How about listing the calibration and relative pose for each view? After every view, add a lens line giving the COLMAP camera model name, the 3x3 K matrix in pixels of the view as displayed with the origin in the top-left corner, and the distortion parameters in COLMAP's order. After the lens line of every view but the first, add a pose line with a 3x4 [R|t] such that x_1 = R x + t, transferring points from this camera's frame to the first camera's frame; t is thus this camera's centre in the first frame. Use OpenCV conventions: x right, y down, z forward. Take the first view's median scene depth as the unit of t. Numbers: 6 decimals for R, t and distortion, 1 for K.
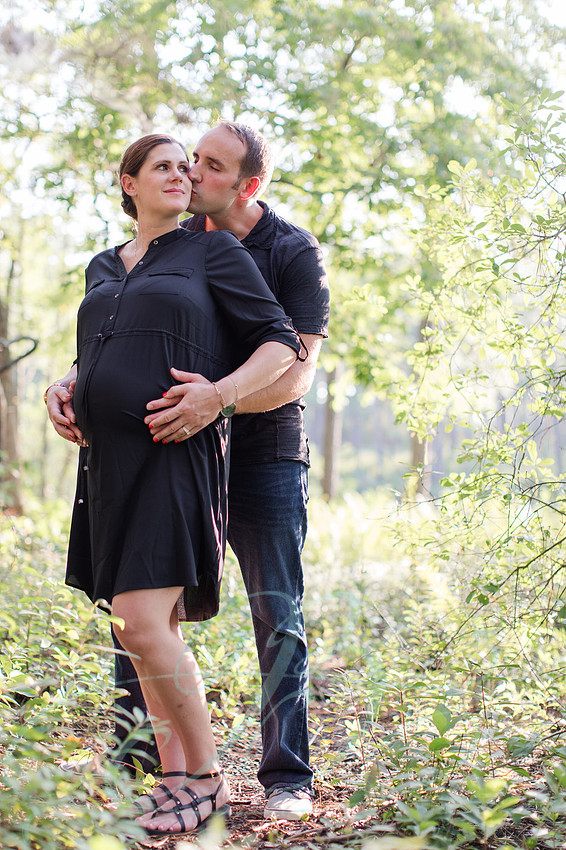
lens RADIAL K [[1273.7, 0, 335.9], [0, 1273.7, 425.7], [0, 0, 1]] dist [0.141418, -0.312125]
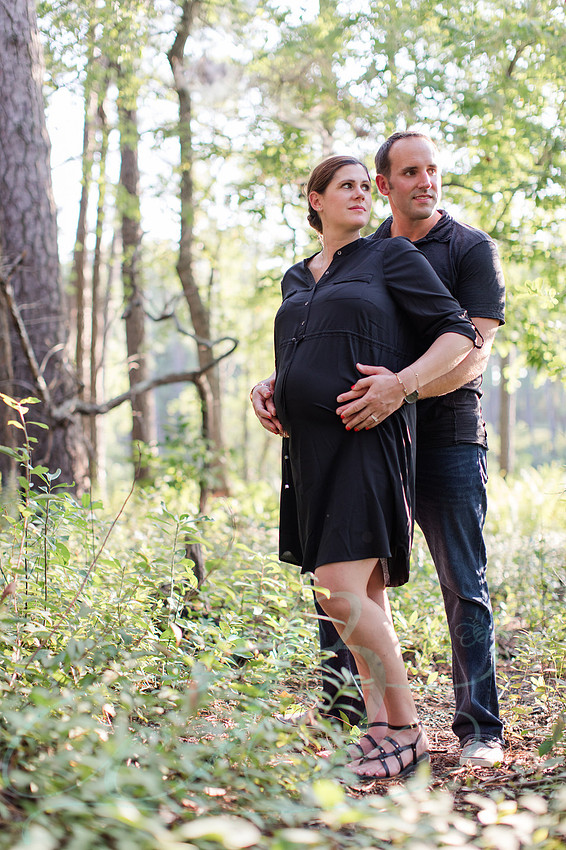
lens RADIAL K [[1273.7, 0, 335.9], [0, 1273.7, 425.7], [0, 0, 1]] dist [0.141418, -0.312125]
pose [[0.991757, -0.036805, -0.122733, -0.015228], [0.041400, 0.998526, 0.035098, -0.028974], [0.121260, -0.039890, 0.991819, -0.094580]]
